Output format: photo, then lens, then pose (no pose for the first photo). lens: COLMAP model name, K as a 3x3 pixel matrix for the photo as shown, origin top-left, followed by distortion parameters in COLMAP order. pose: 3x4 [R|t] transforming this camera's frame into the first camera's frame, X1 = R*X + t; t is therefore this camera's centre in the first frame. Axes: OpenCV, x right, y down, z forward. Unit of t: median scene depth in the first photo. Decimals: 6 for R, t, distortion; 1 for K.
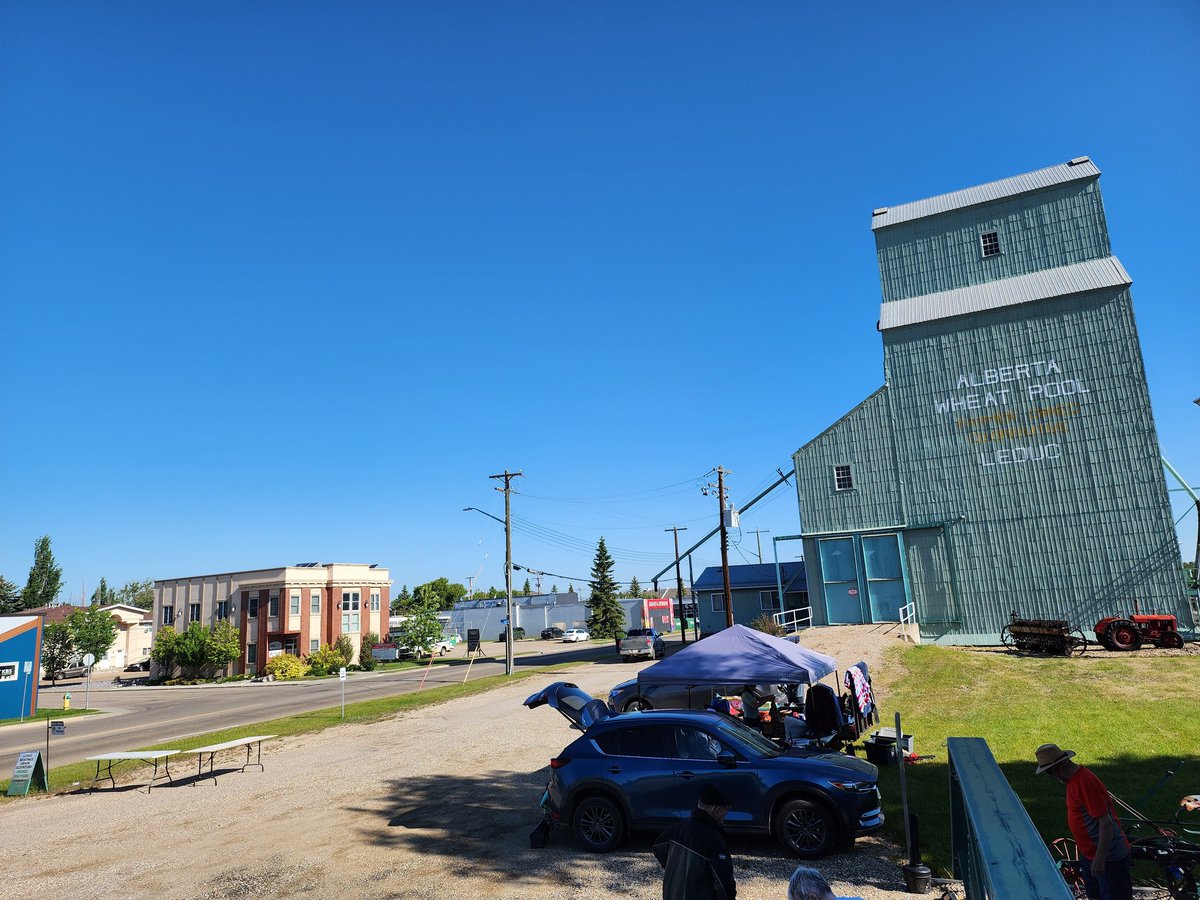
lens RADIAL K [[794.5, 0, 582.6], [0, 794.5, 448.4], [0, 0, 1]] dist [0.075125, -0.052664]
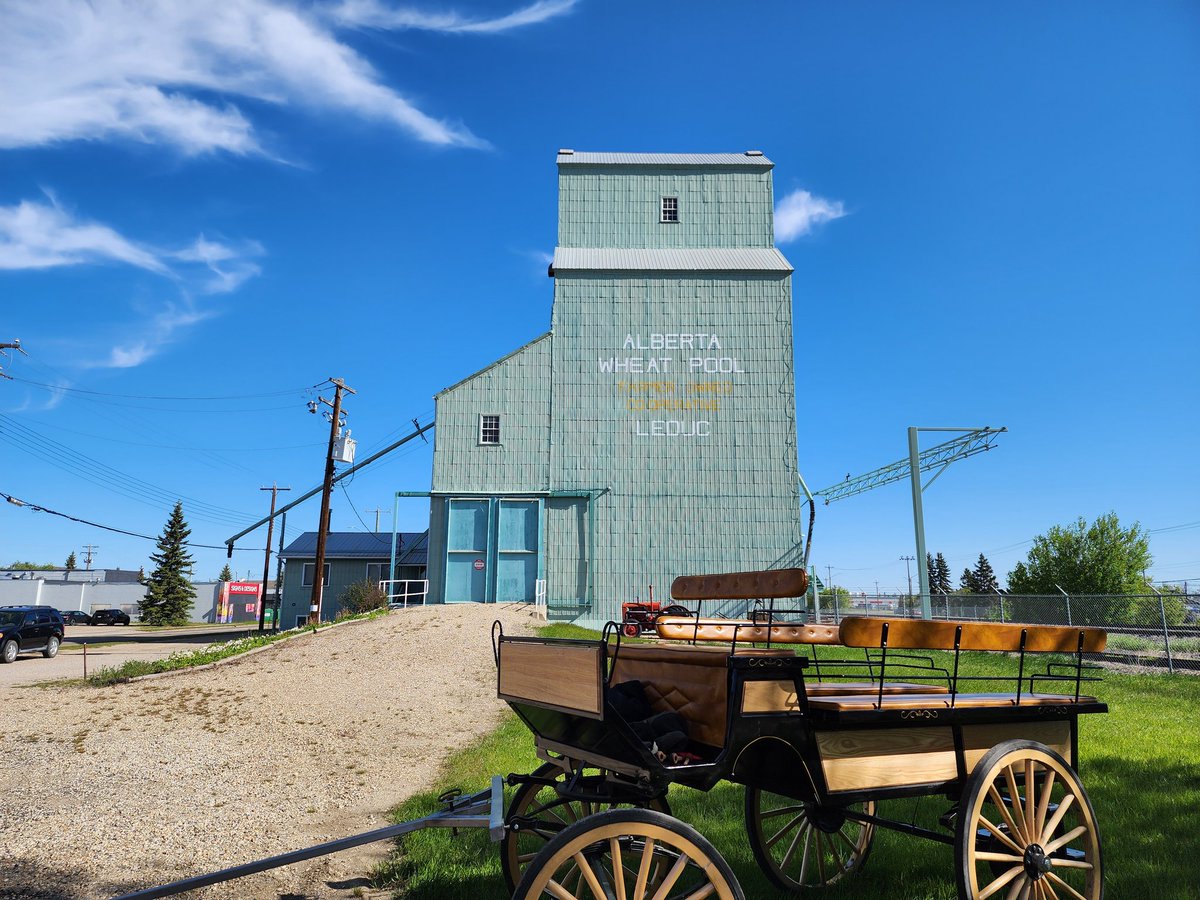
lens RADIAL K [[794.5, 0, 584.1], [0, 794.5, 437.6], [0, 0, 1]] dist [0.075125, -0.052664]
pose [[0.889044, 0.151516, 0.432024, 0.057992], [-0.143375, 0.988324, -0.051572, 0.076663], [-0.434793, -0.016091, 0.900387, 0.218588]]
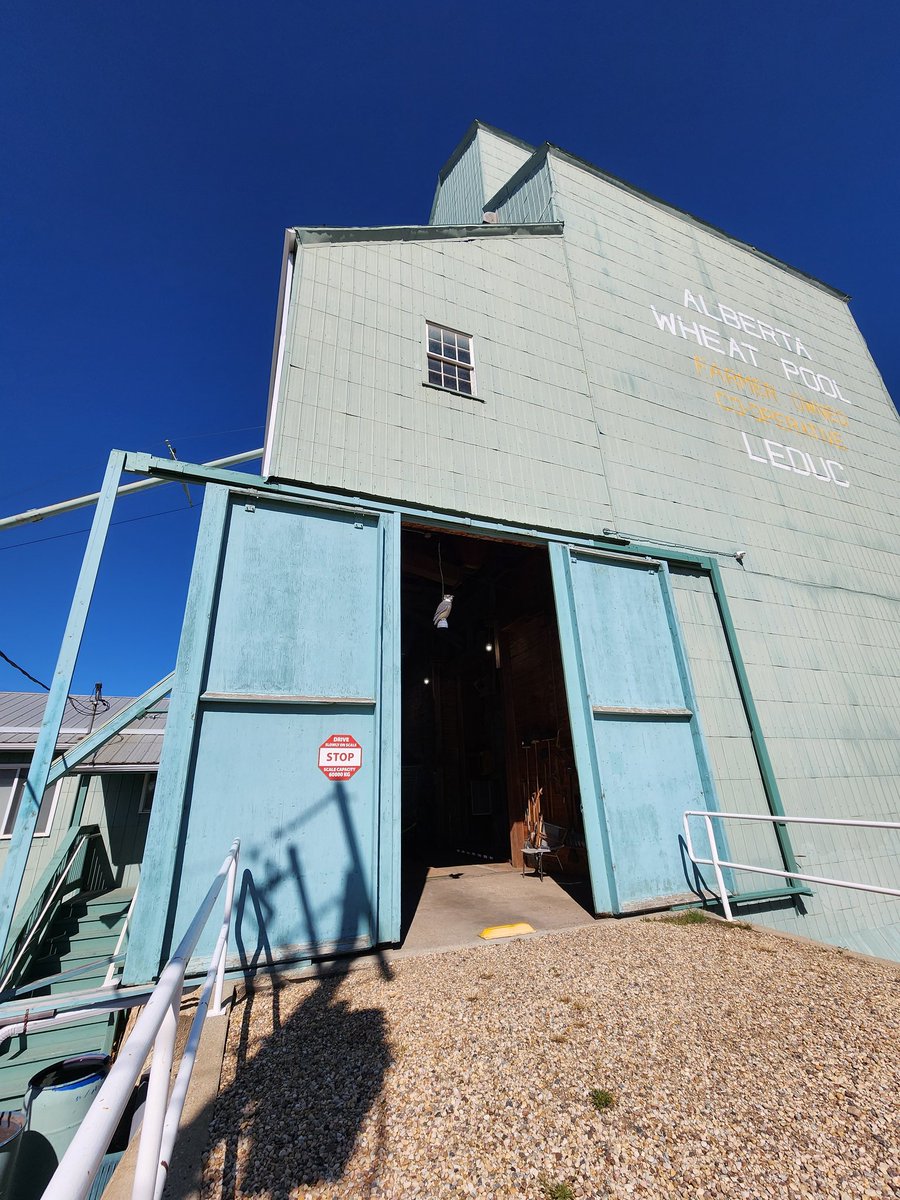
lens RADIAL K [[514.2, 0, 457.3], [0, 514.2, 596.6], [0, 0, 1]] dist [0.004755, 0.000212]
pose [[0.665875, 0.297748, 0.684074, 0.233322], [-0.152777, 0.951899, -0.265608, 0.175731], [-0.730253, 0.072351, 0.679335, 0.910807]]
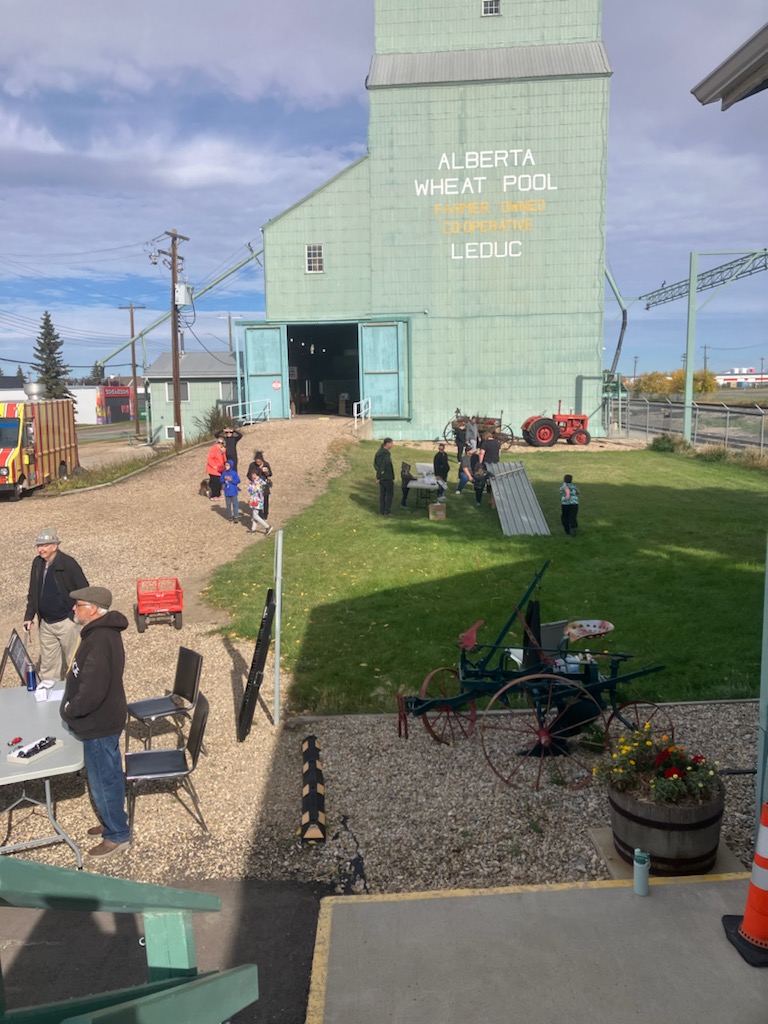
lens RADIAL K [[836.6, 0, 377.0], [0, 836.6, 509.8], [0, 0, 1]] dist [0.003850, 0.008982]
pose [[0.929175, -0.016349, 0.369277, 0.040596], [-0.103439, 0.947608, 0.302225, 0.012746], [-0.354871, -0.319018, 0.878803, 0.060547]]
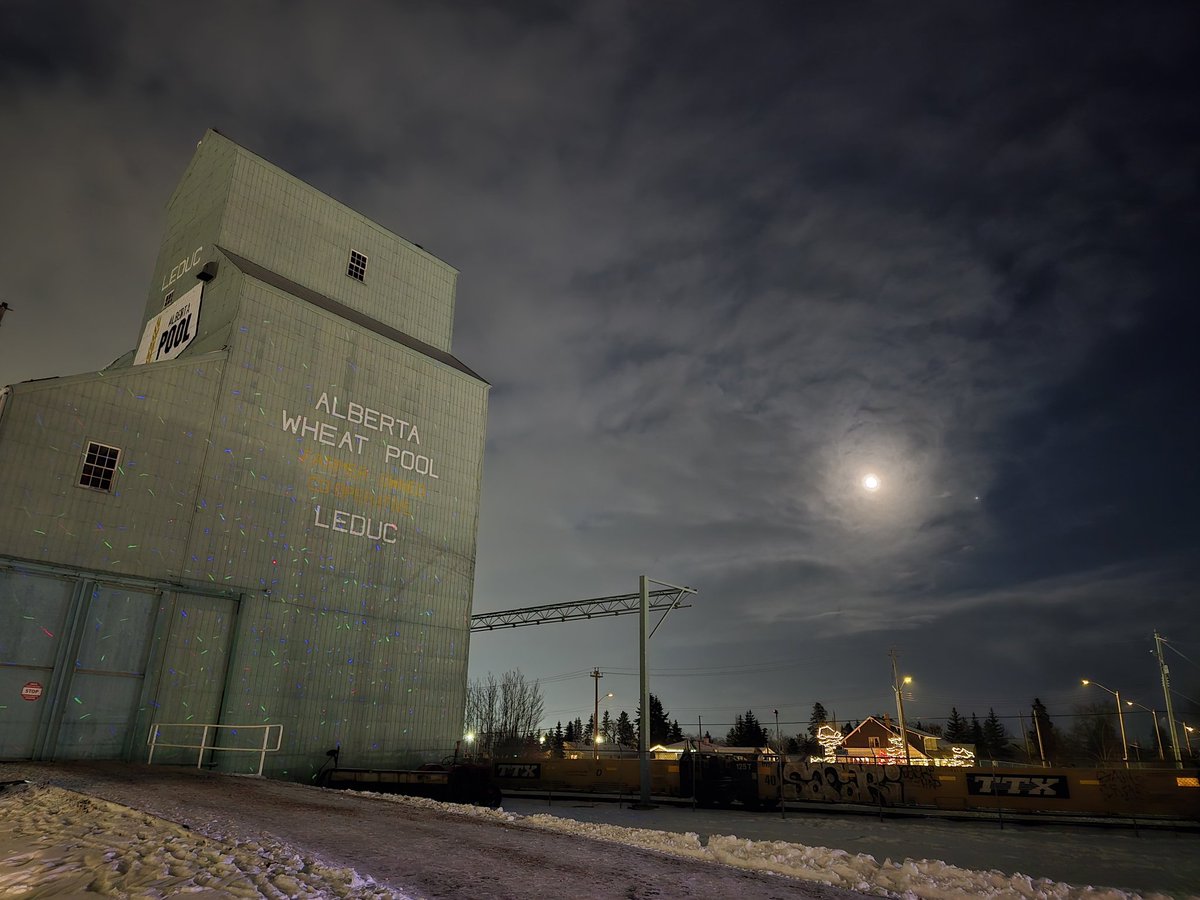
lens RADIAL K [[821.7, 0, 605.3], [0, 821.7, 455.4], [0, 0, 1]] dist [0.067437, -0.000436]
pose [[0.265275, 0.390517, 0.881547, -0.076355], [-0.234497, 0.912982, -0.333878, 0.140517], [-0.935222, -0.118151, 0.333766, 0.529405]]
